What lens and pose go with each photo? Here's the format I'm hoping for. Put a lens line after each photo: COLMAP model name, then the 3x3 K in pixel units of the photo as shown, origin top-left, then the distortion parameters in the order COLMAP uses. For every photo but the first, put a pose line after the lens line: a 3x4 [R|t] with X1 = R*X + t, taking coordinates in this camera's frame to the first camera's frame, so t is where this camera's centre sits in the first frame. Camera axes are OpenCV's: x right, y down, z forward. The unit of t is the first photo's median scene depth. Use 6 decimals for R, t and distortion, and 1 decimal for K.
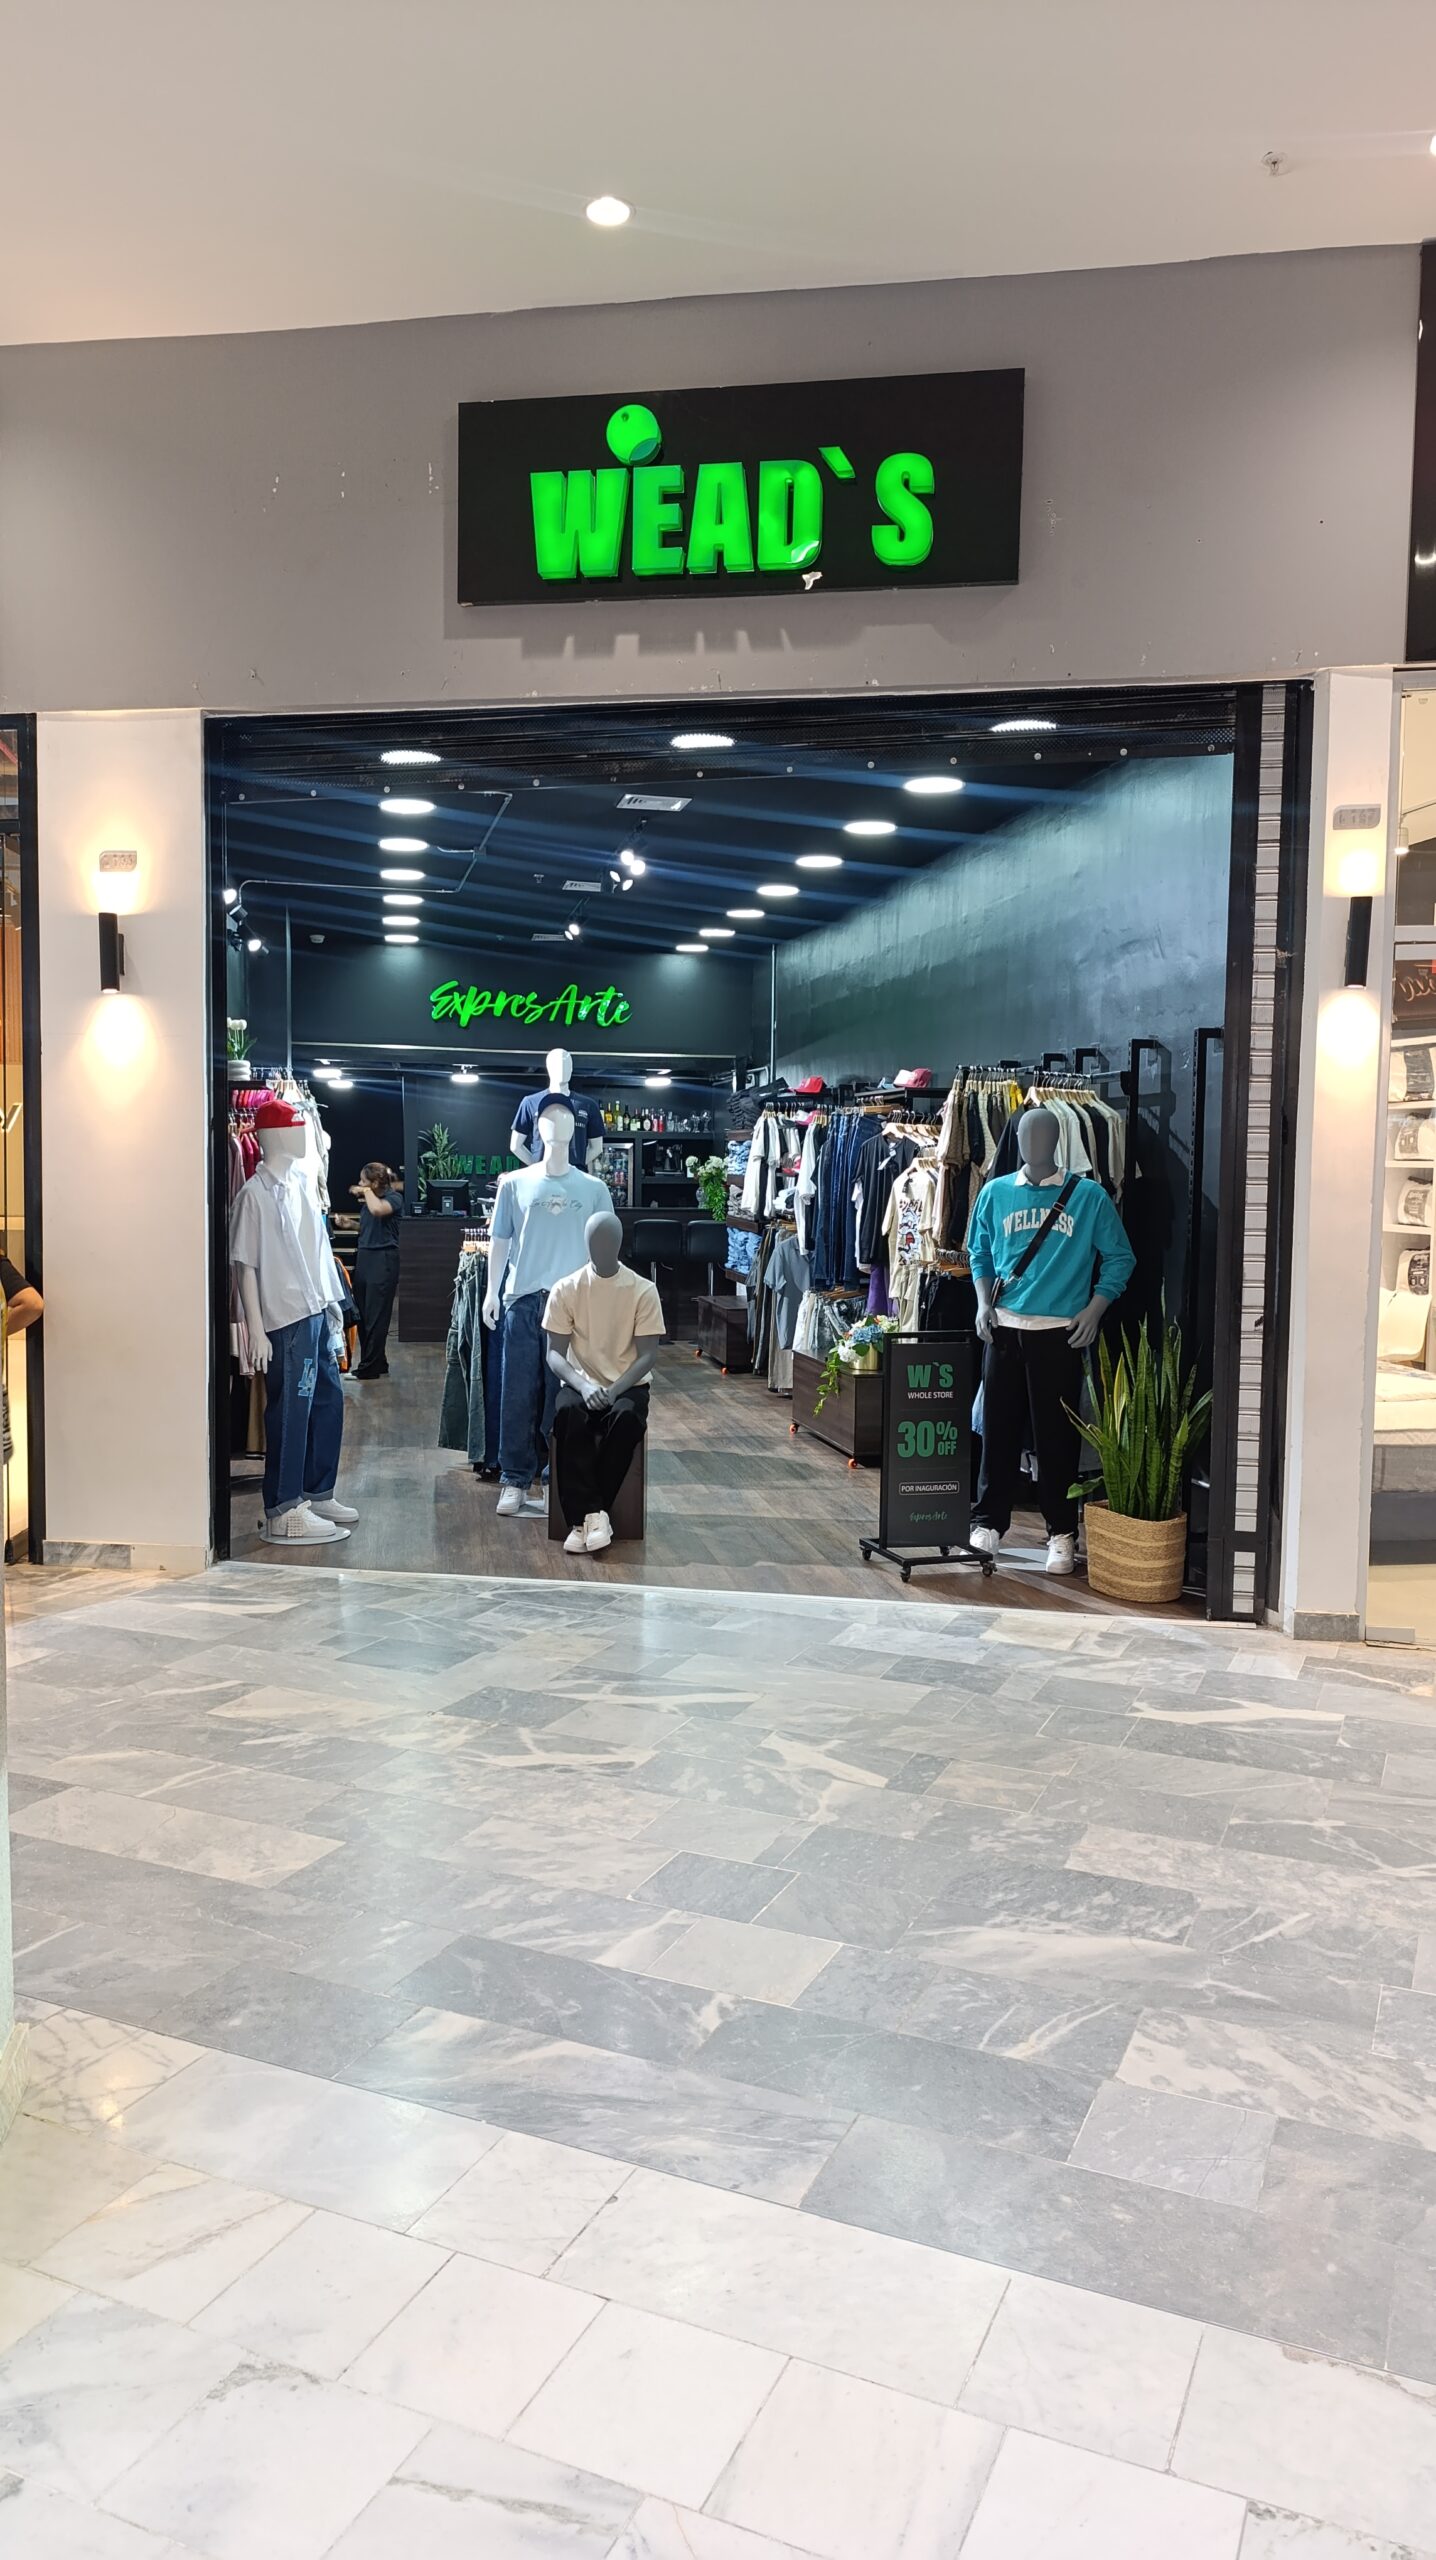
lens RADIAL K [[1743.0, 0, 710.0], [0, 1743.0, 1290.0], [0, 0, 1]] dist [0.062493, -0.097269]
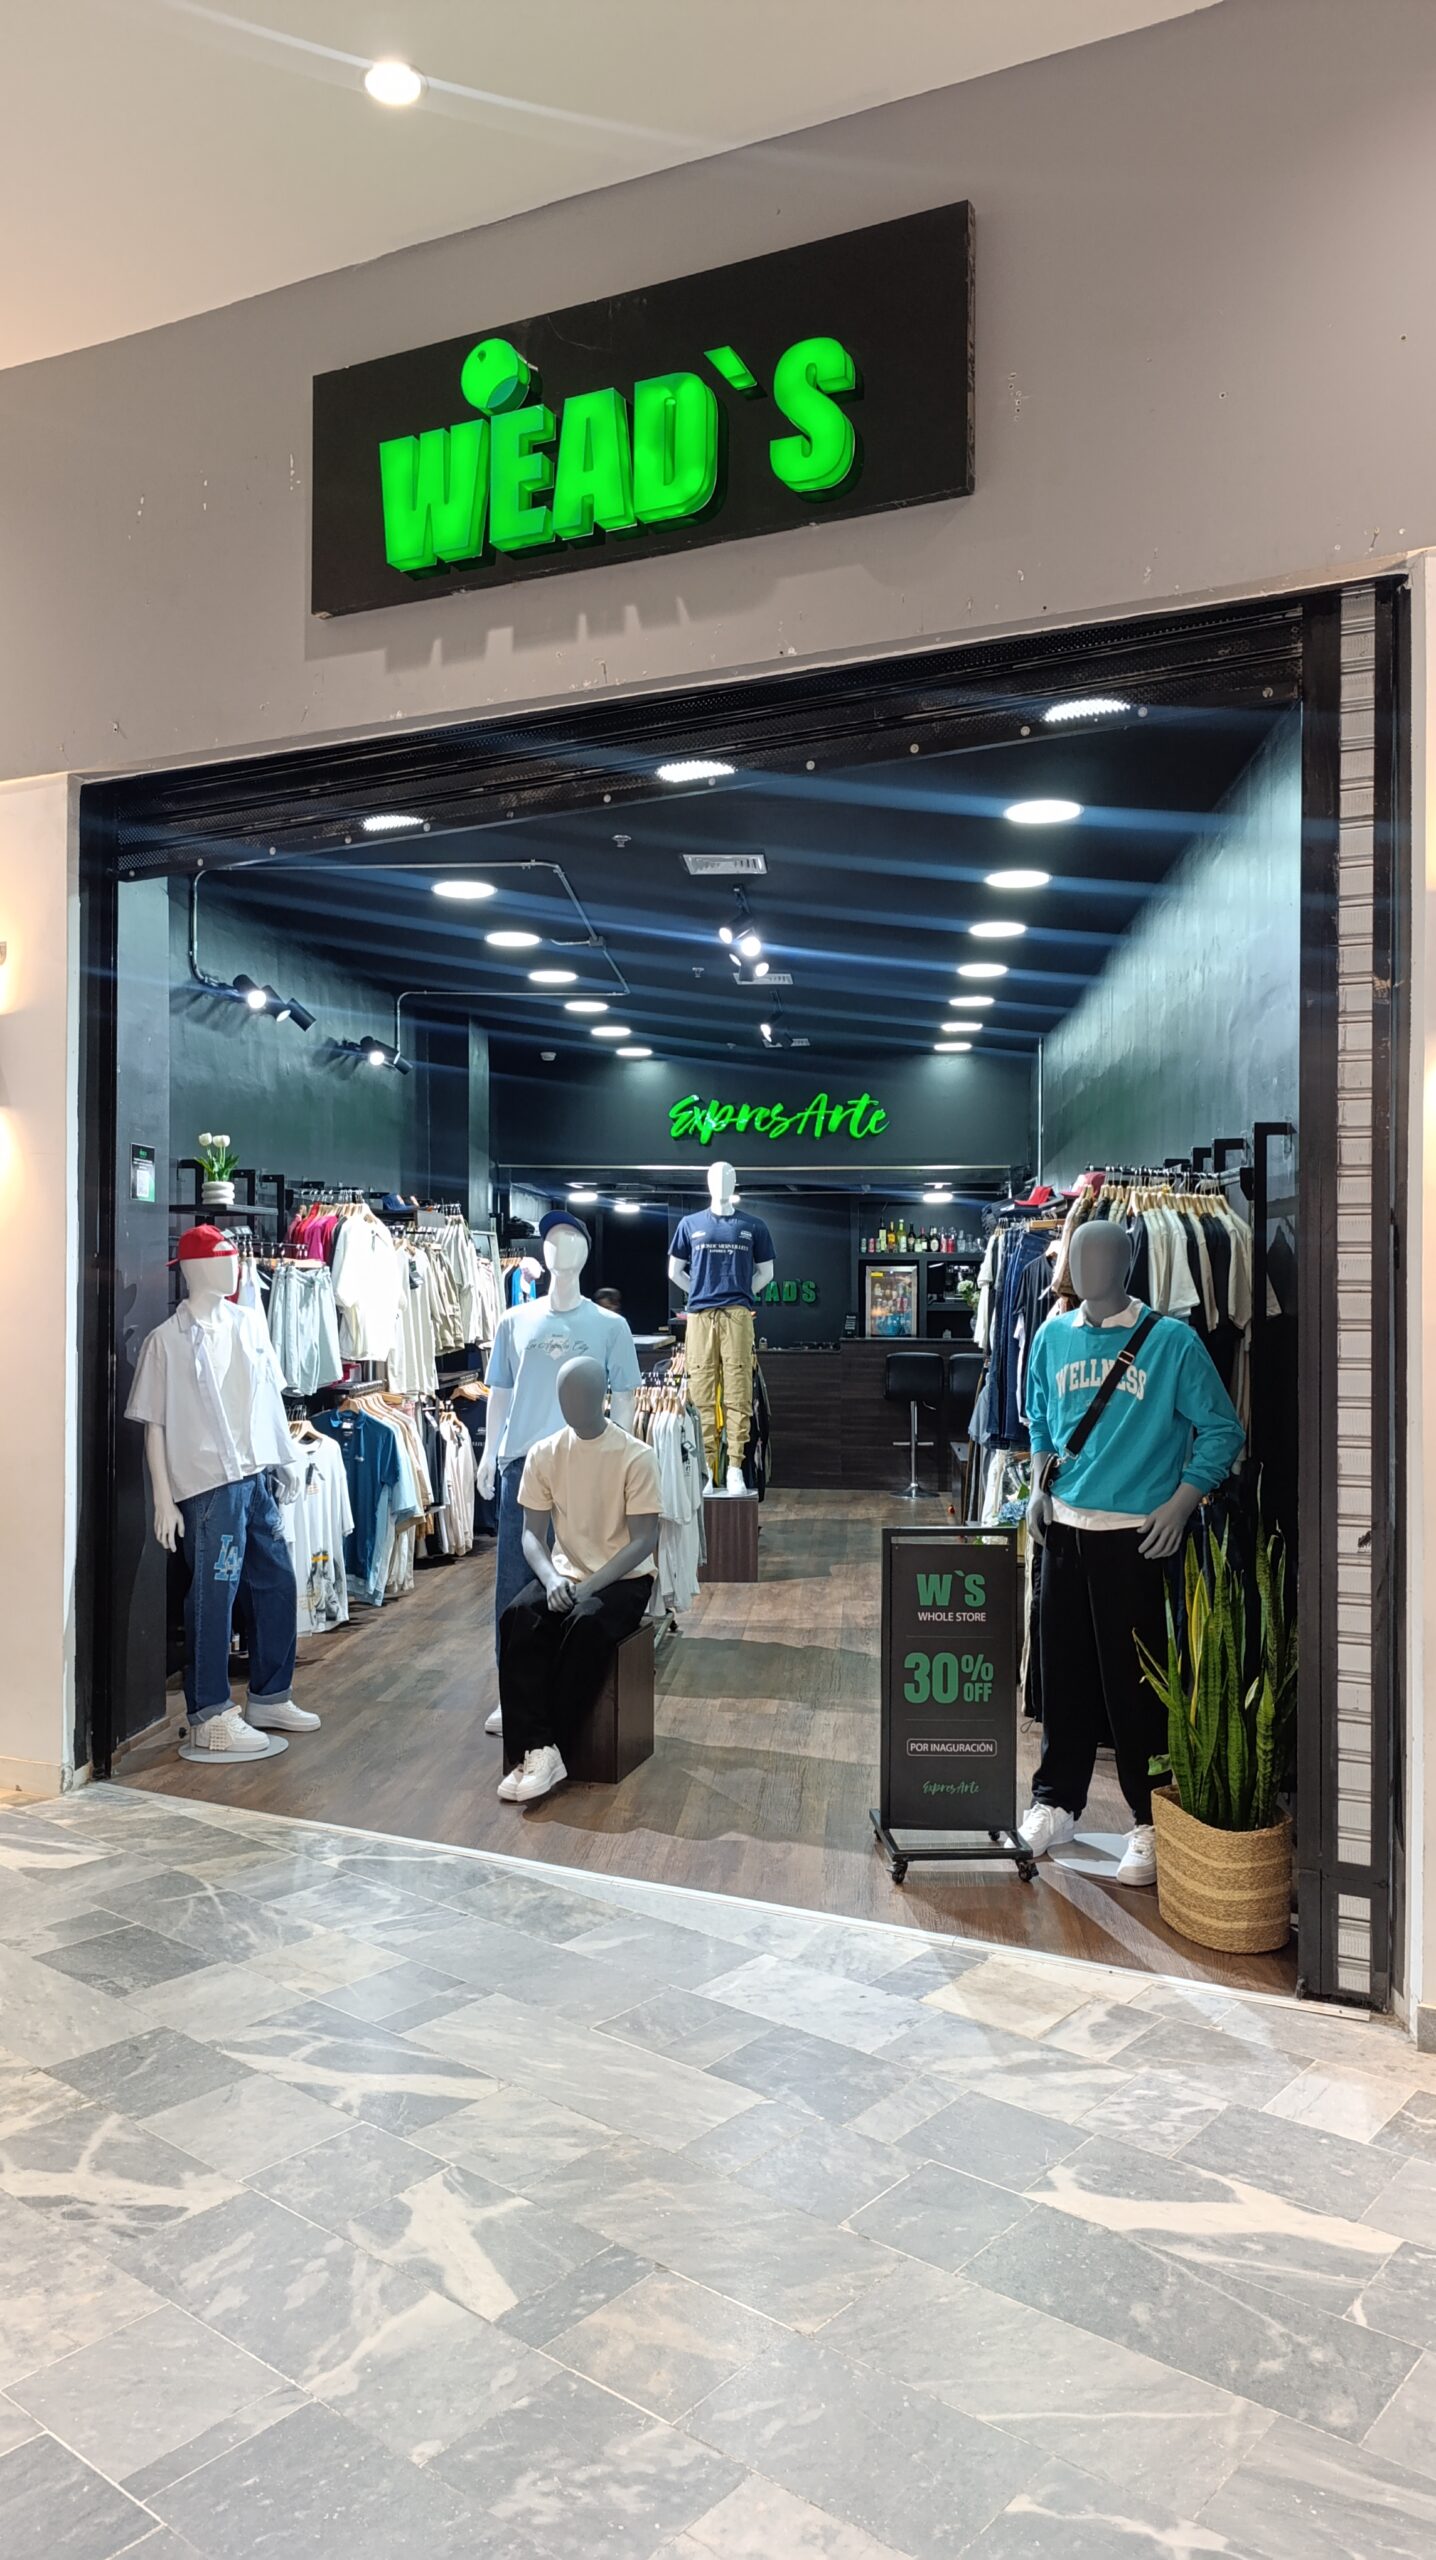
lens RADIAL K [[1741.4, 0, 718.0], [0, 1741.4, 1280.0], [0, 0, 1]] dist [0.039176, -0.048686]
pose [[0.963446, -0.007917, -0.267785, 0.254788], [-0.012402, 0.997174, -0.074100, -0.026823], [0.267615, 0.074713, 0.960625, 0.298669]]
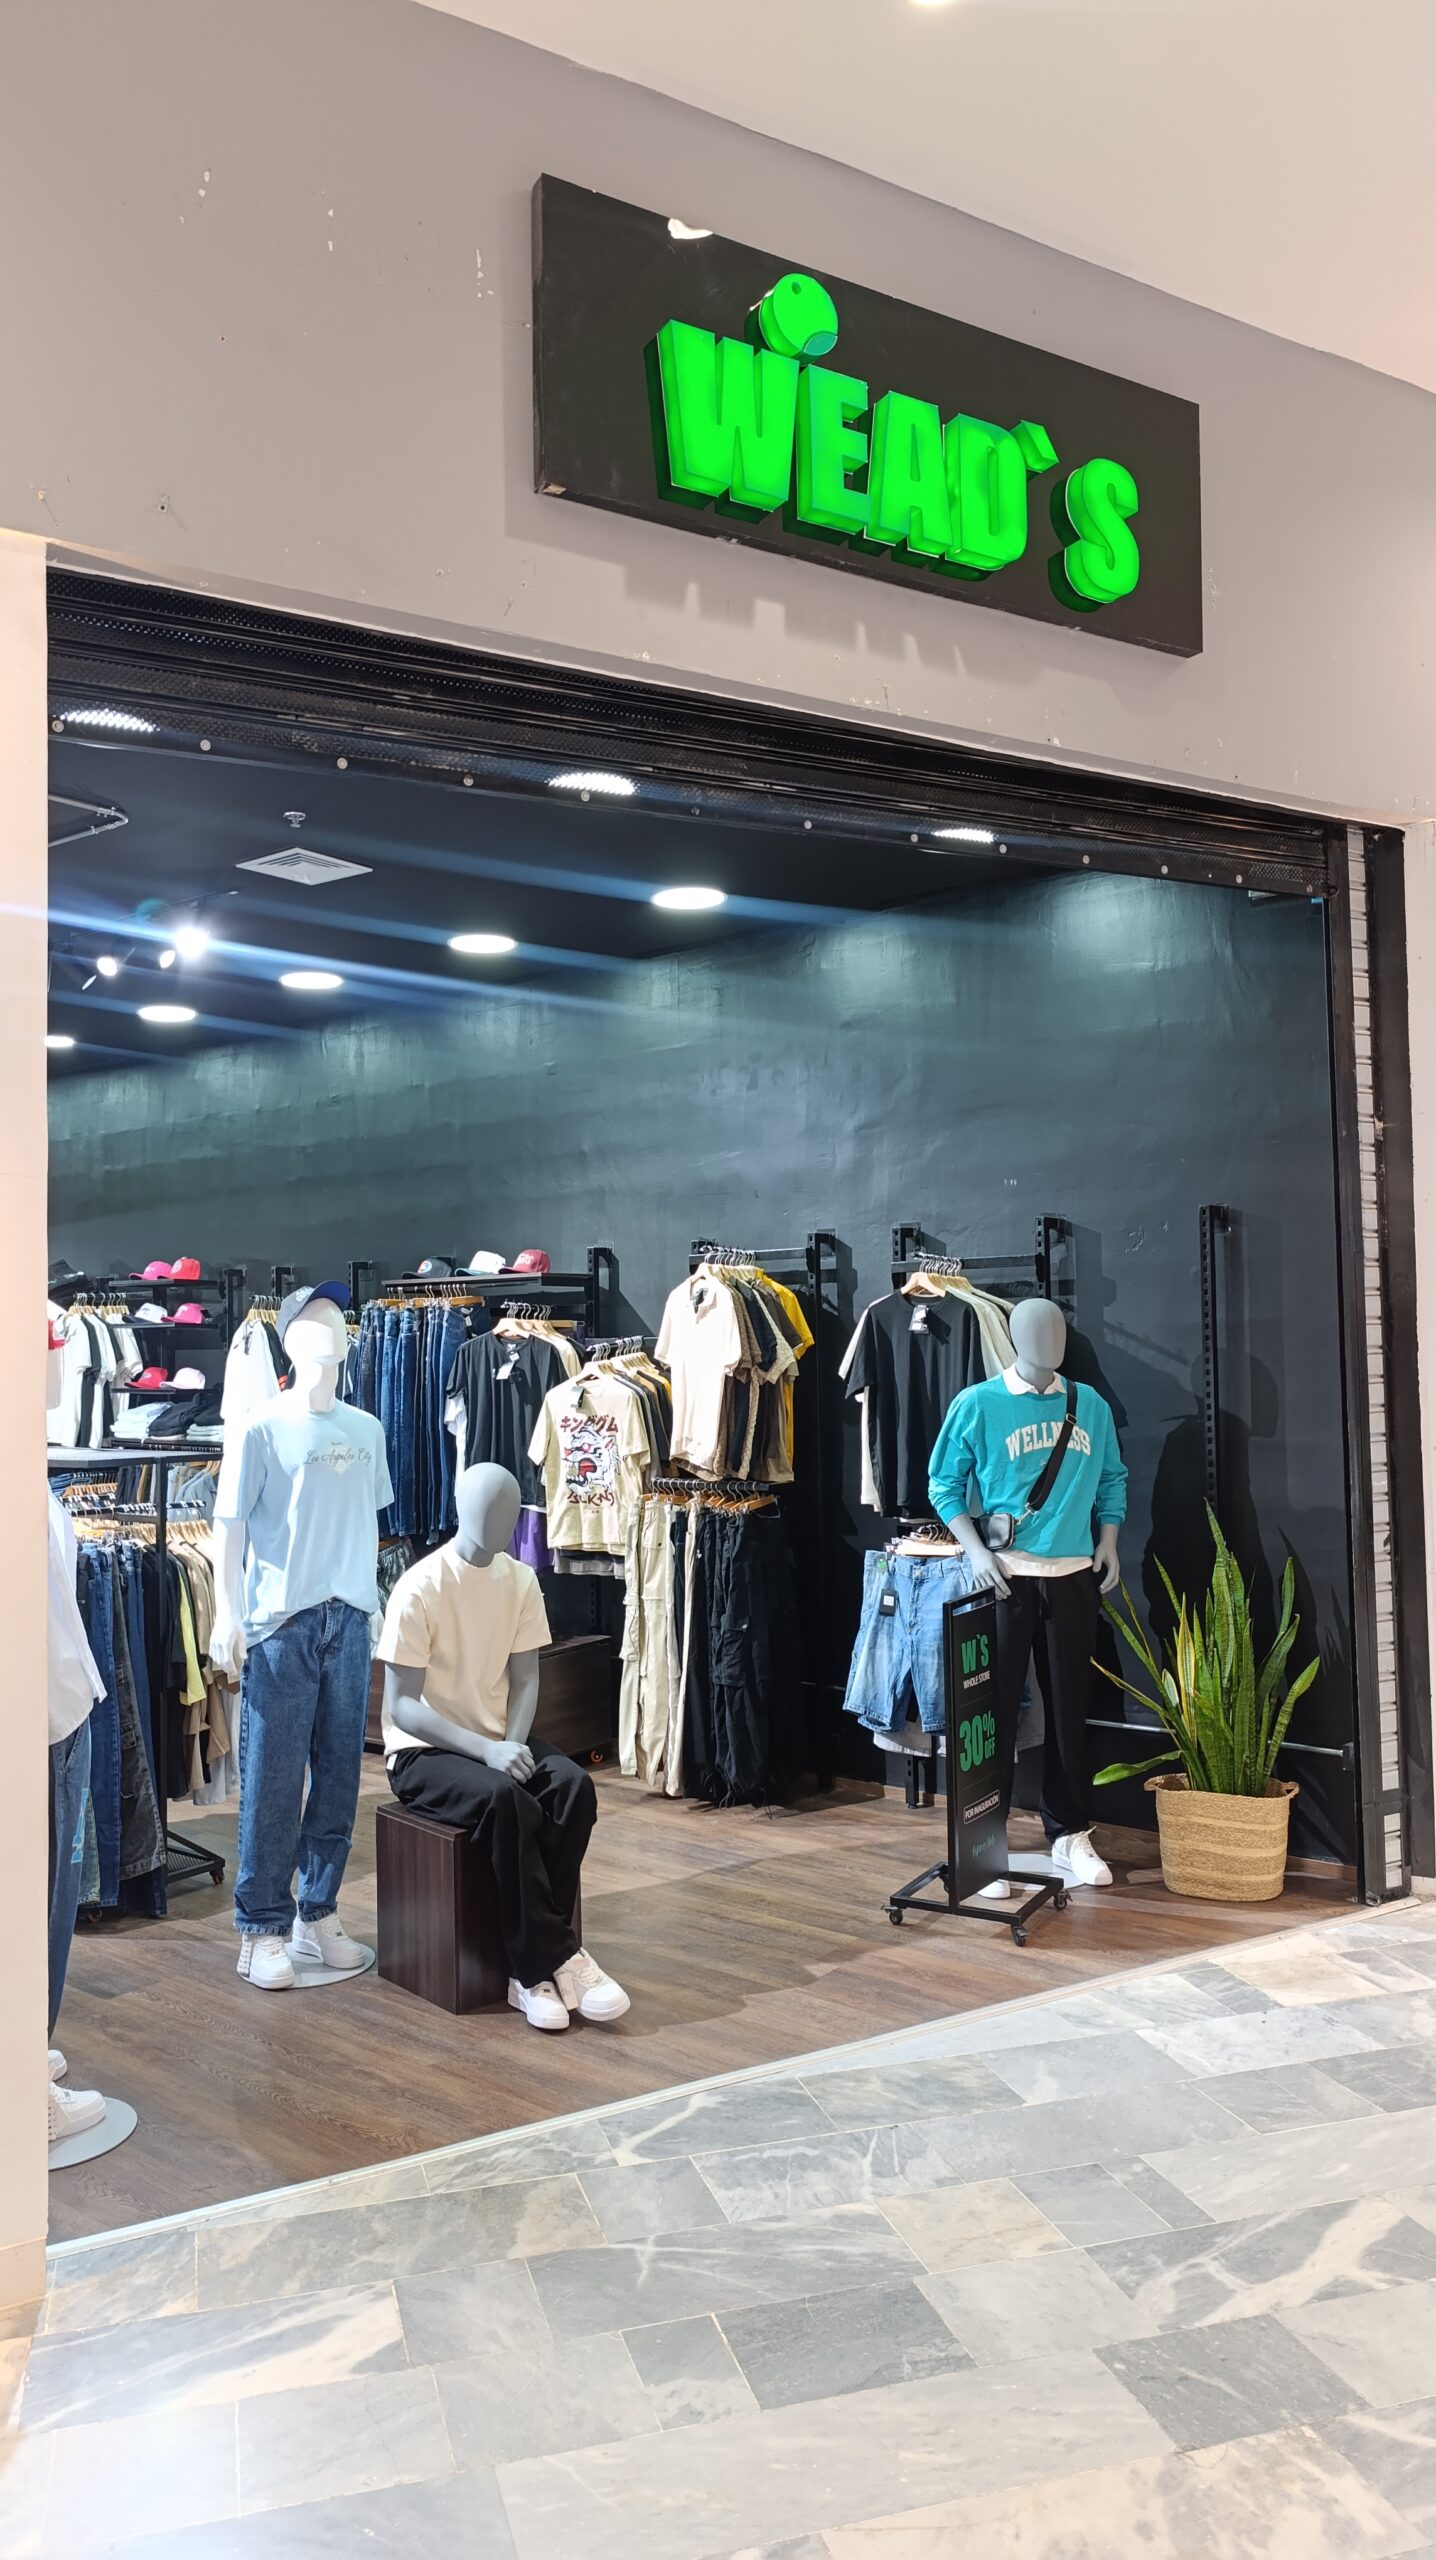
lens RADIAL K [[1743.0, 0, 710.0], [0, 1743.0, 1290.0], [0, 0, 1]] dist [0.062493, -0.097269]
pose [[0.760227, -0.009103, 0.649594, -0.502753], [0.077161, 0.994089, -0.076371, -0.064533], [-0.645059, 0.108182, 0.756436, 0.541223]]
